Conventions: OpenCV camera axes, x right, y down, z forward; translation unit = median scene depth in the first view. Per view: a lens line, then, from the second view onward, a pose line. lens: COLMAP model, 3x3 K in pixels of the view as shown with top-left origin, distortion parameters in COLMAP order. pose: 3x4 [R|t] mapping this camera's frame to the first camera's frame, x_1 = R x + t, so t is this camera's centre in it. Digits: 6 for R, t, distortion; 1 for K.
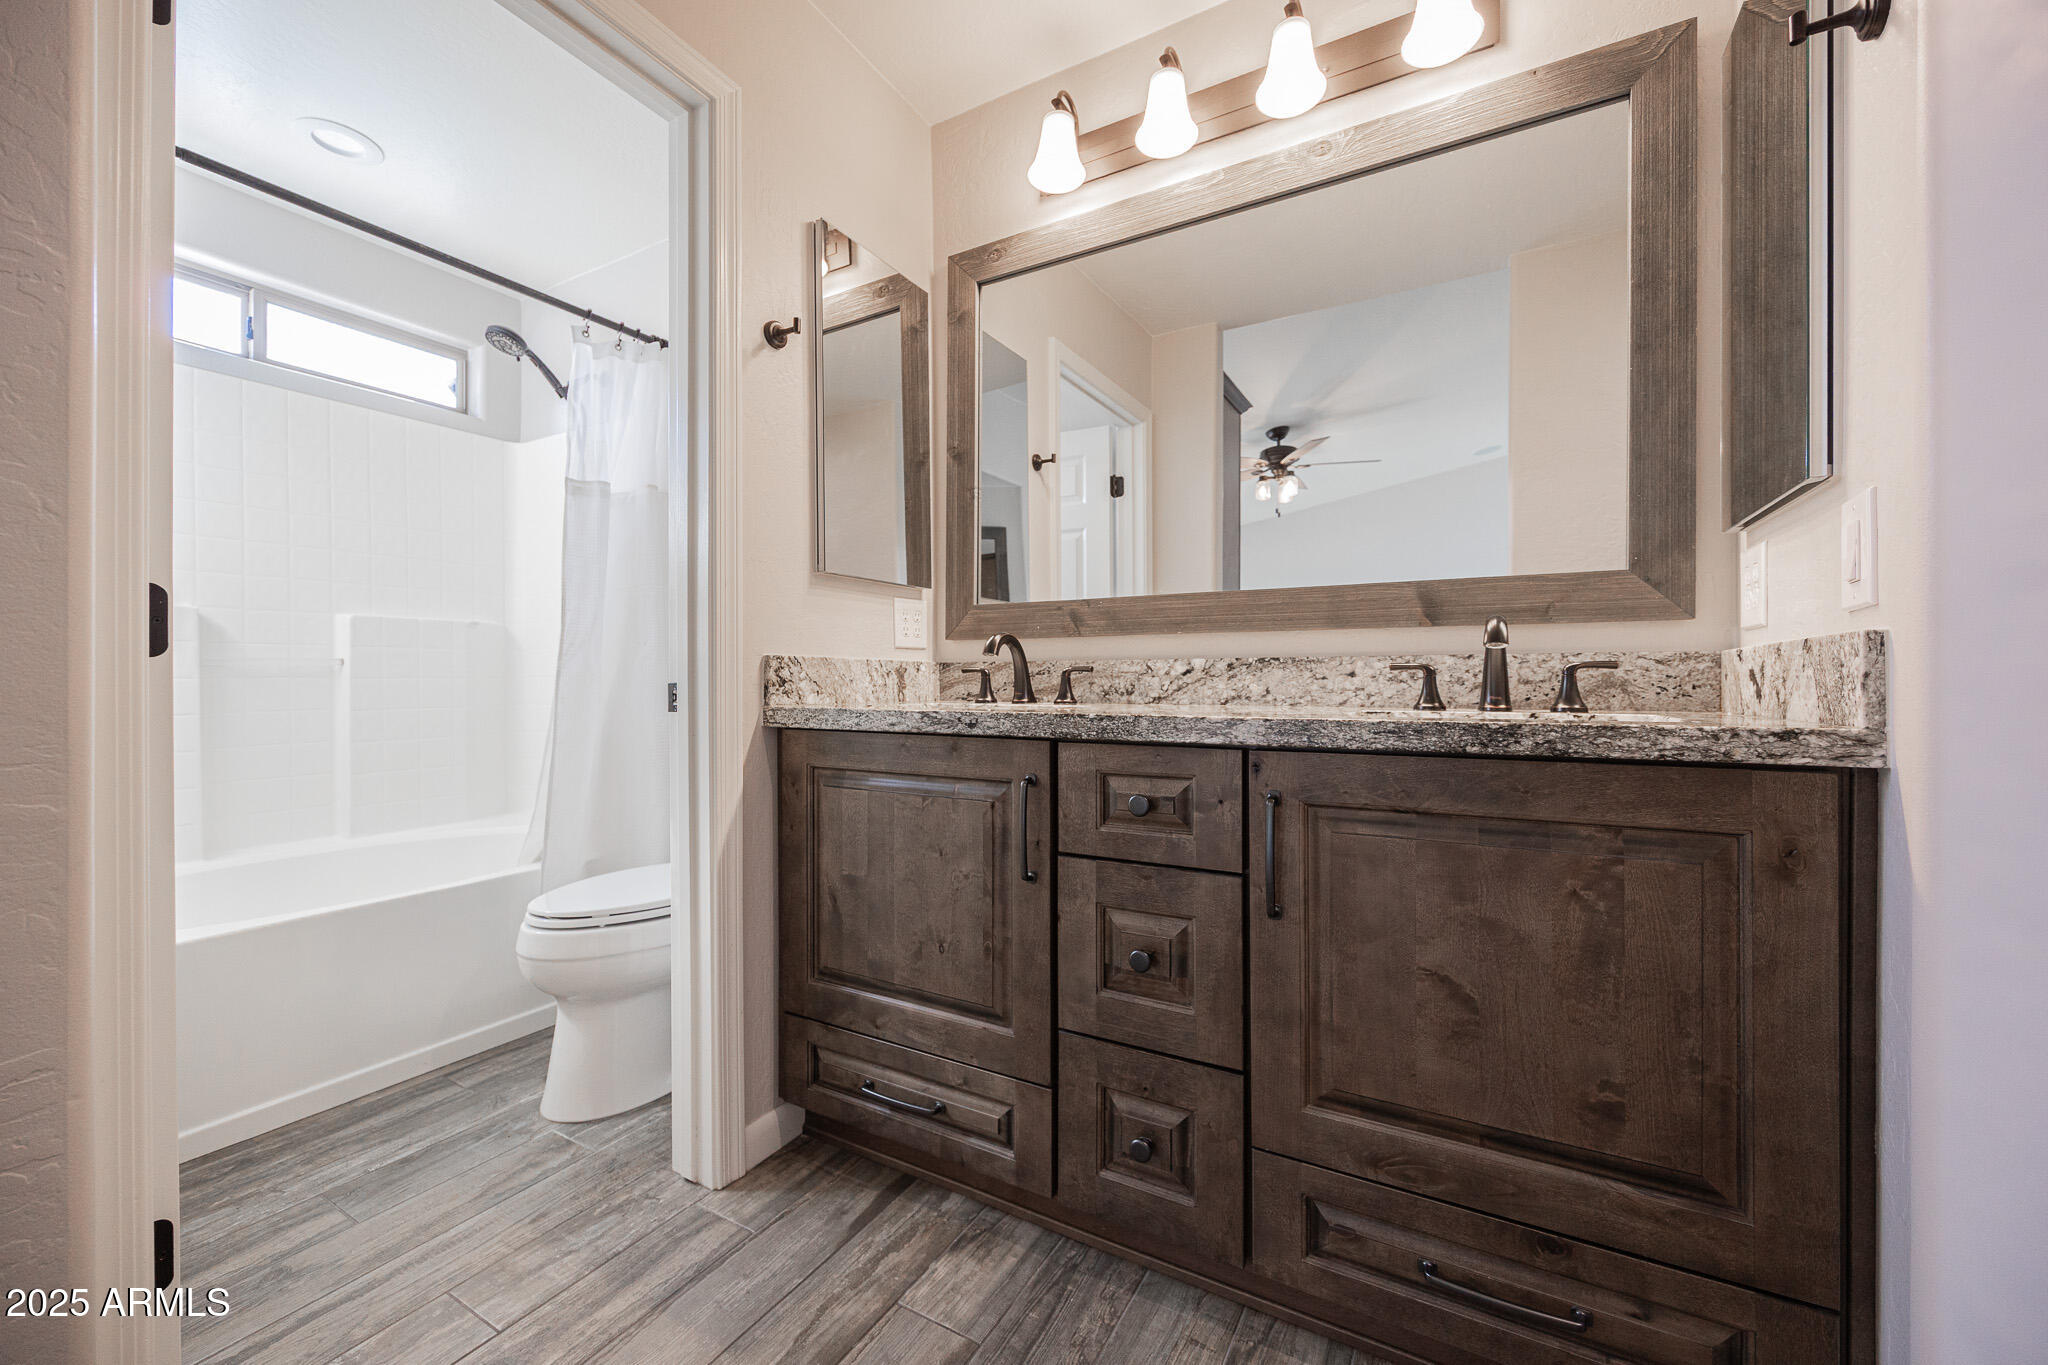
lens RADIAL K [[790.0, 0, 988.2], [0, 790.0, 681.7], [0, 0, 1]] dist [-0.005367, 0.000117]
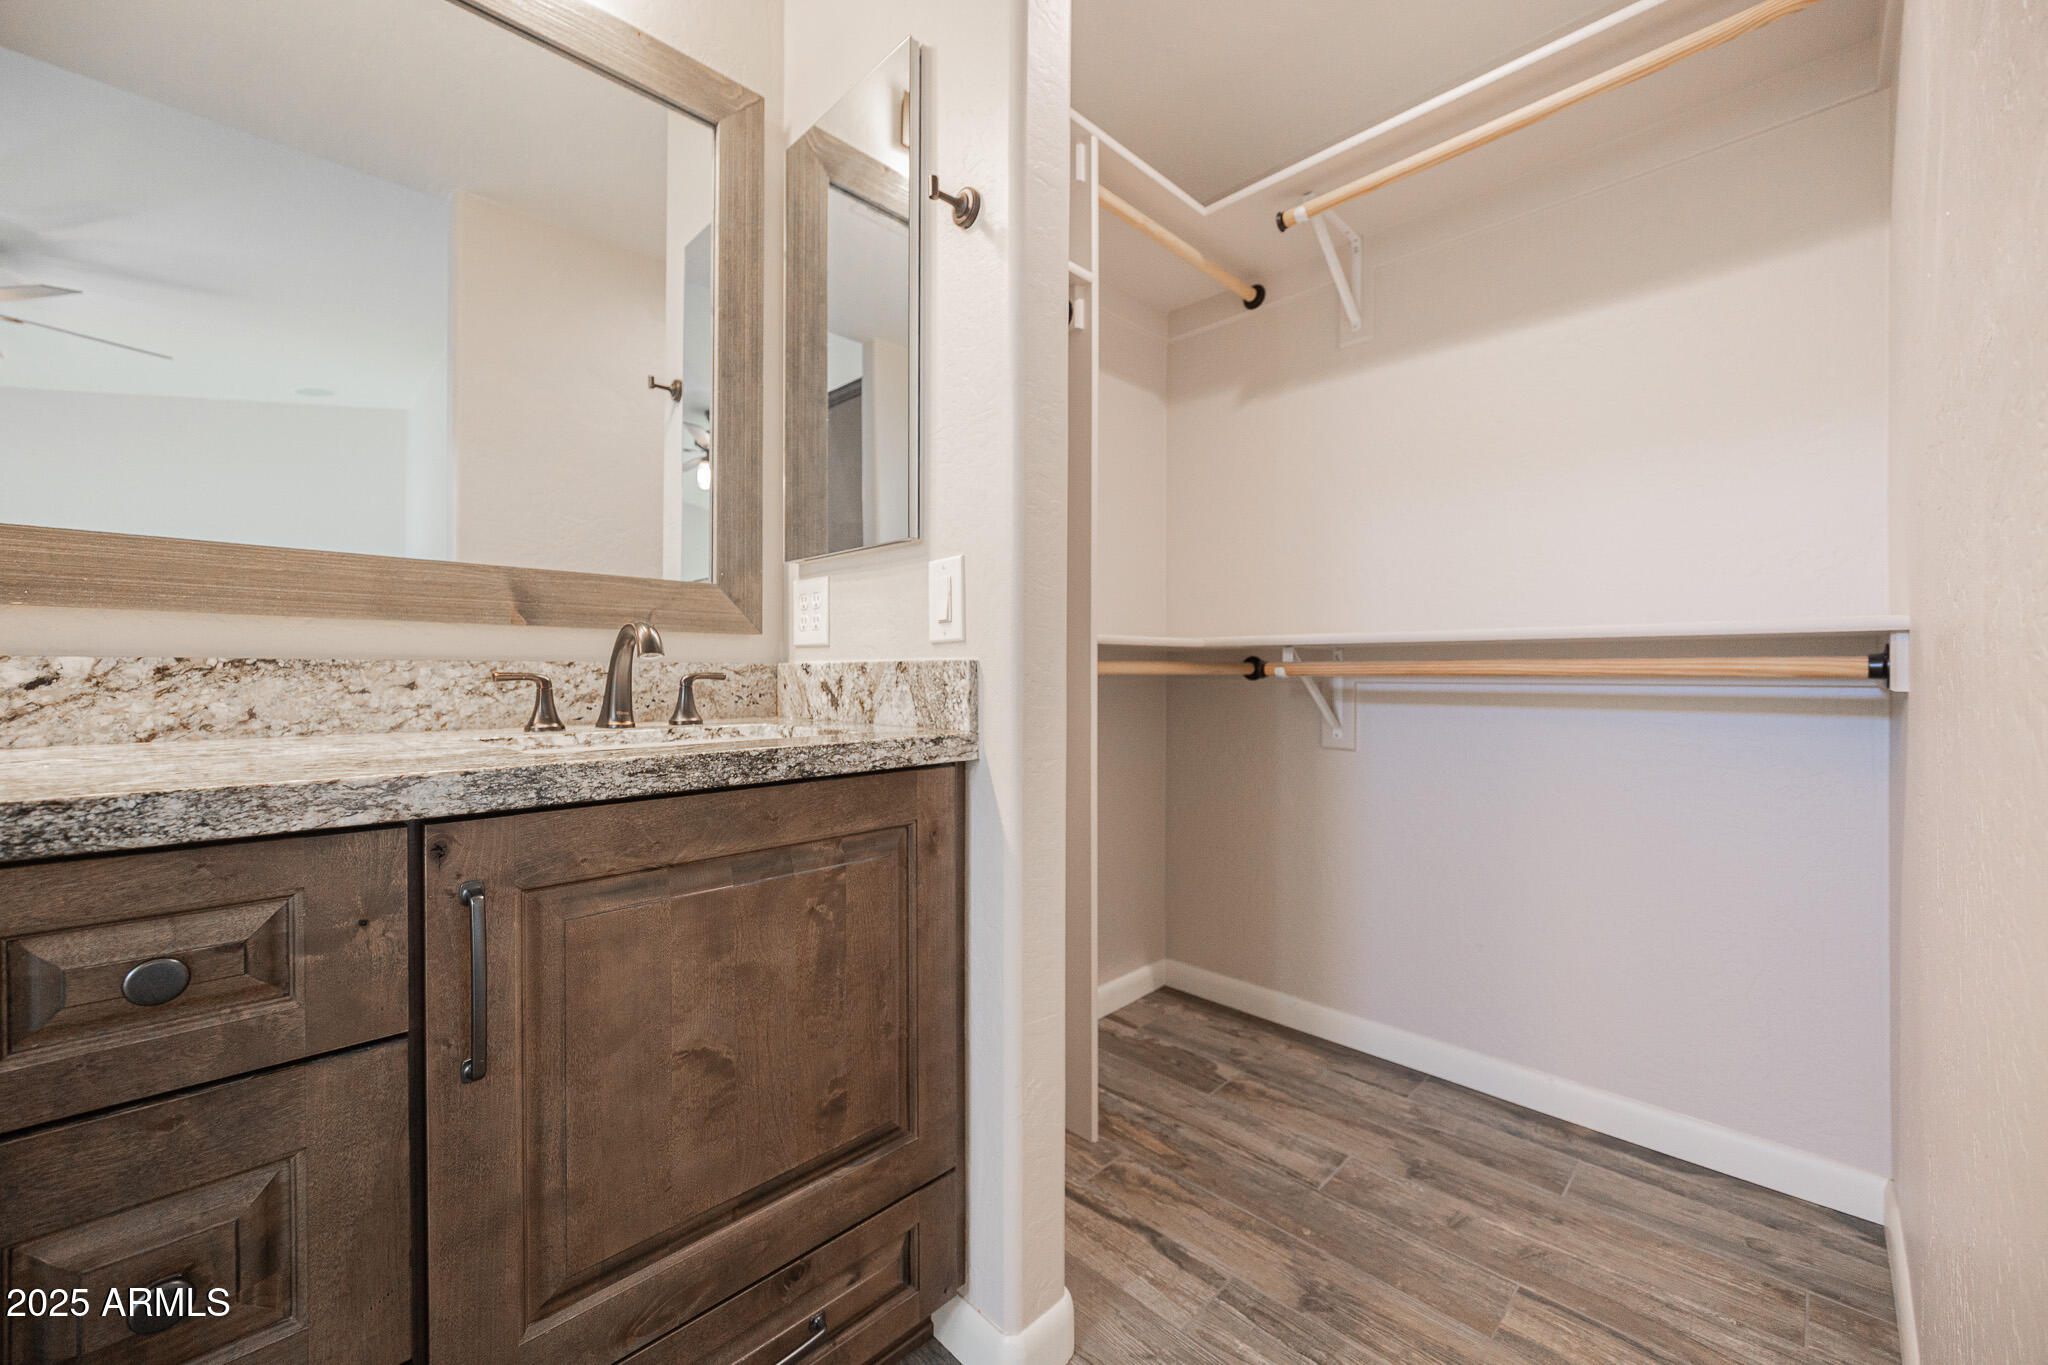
lens RADIAL K [[823.1, 0, 1058.6], [0, 823.1, 674.3], [0, 0, 1]] dist [-0.001659, -0.000530]
pose [[0.216026, -0.002005, 0.976385, -0.173882], [-0.003745, 0.999989, 0.002882, -0.031289], [-0.976380, -0.004279, 0.216016, 0.365947]]
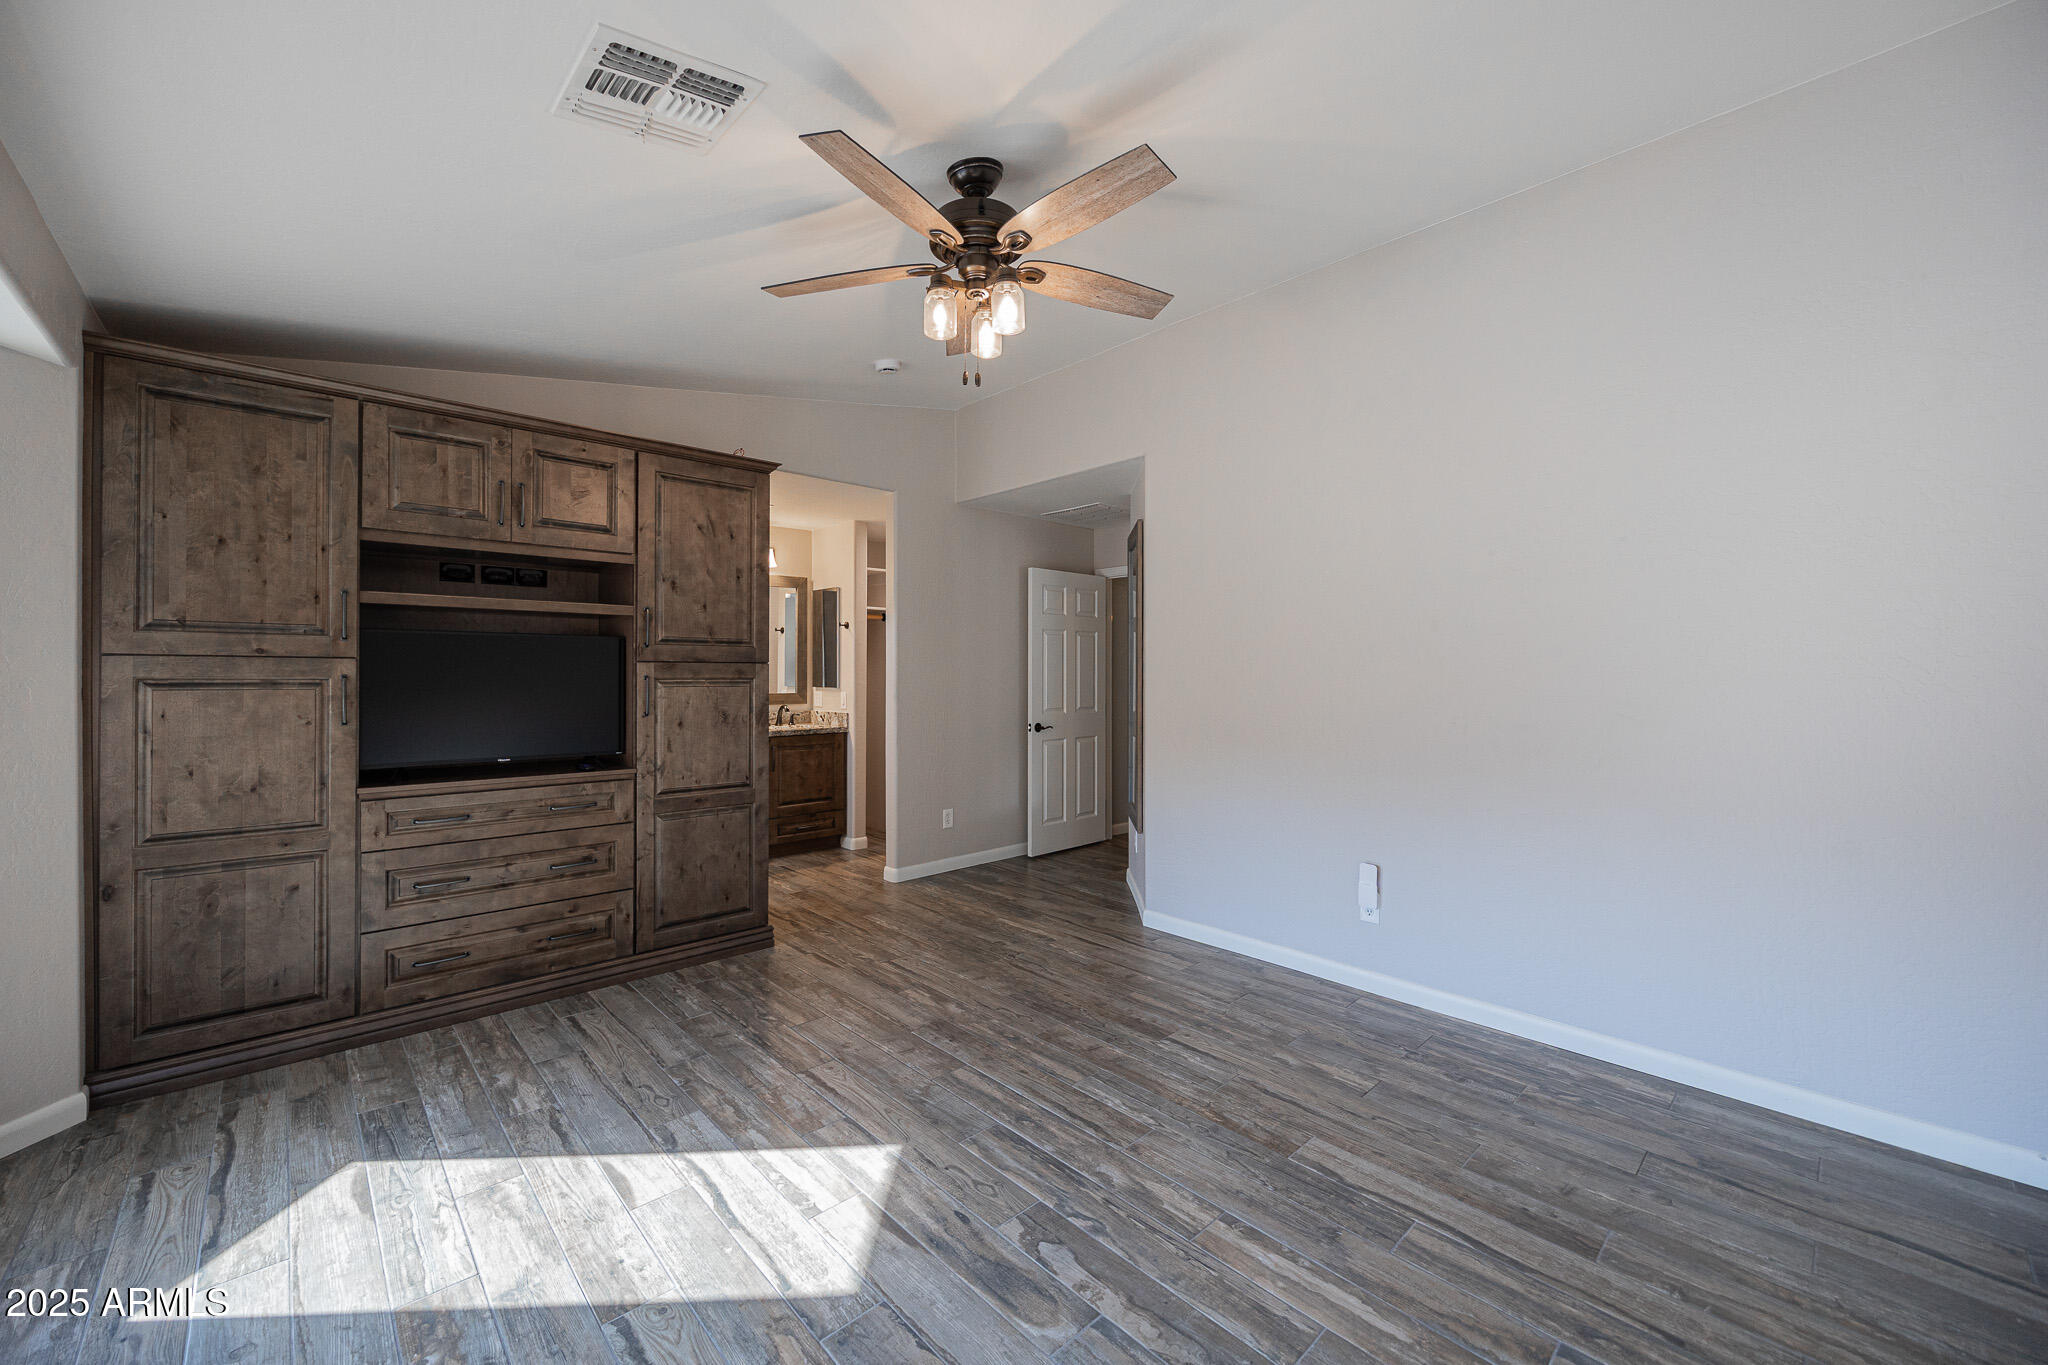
lens RADIAL K [[786.7, 0, 1027.2], [0, 786.7, 673.3], [0, 0, 1]] dist [0.001392, 0.000080]
pose [[0.279908, -0.001300, 0.960026, -3.668308], [-0.003193, 0.999992, 0.002285, -0.308068], [-0.960021, -0.003705, 0.279902, -1.792750]]
